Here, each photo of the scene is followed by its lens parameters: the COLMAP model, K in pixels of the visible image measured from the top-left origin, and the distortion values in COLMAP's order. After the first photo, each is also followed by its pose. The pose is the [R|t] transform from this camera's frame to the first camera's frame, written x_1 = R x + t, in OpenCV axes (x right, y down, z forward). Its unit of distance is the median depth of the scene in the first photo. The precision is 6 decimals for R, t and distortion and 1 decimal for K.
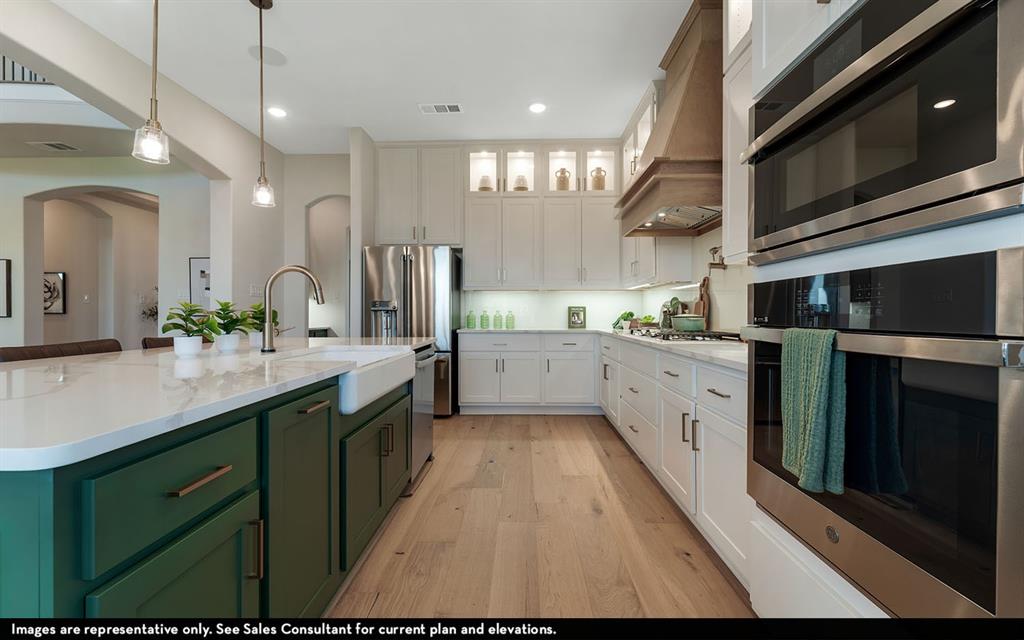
lens RADIAL K [[428.1, 0, 513.6], [0, 428.1, 317.3], [0, 0, 1]] dist [-0.013404, -0.001253]
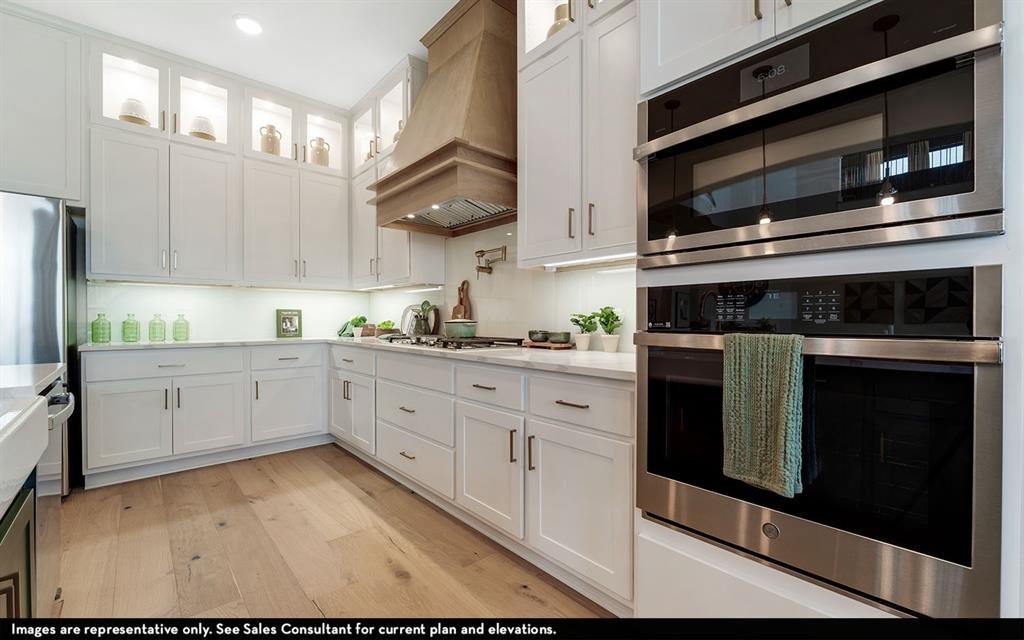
lens RADIAL K [[428.1, 0, 522.3], [0, 428.1, 322.9], [0, 0, 1]] dist [-0.013404, -0.001253]
pose [[0.712778, -0.006105, 0.701363, -0.115262], [0.005180, 0.999981, 0.003440, -0.001507], [-0.701370, 0.001181, 0.712796, 0.189287]]
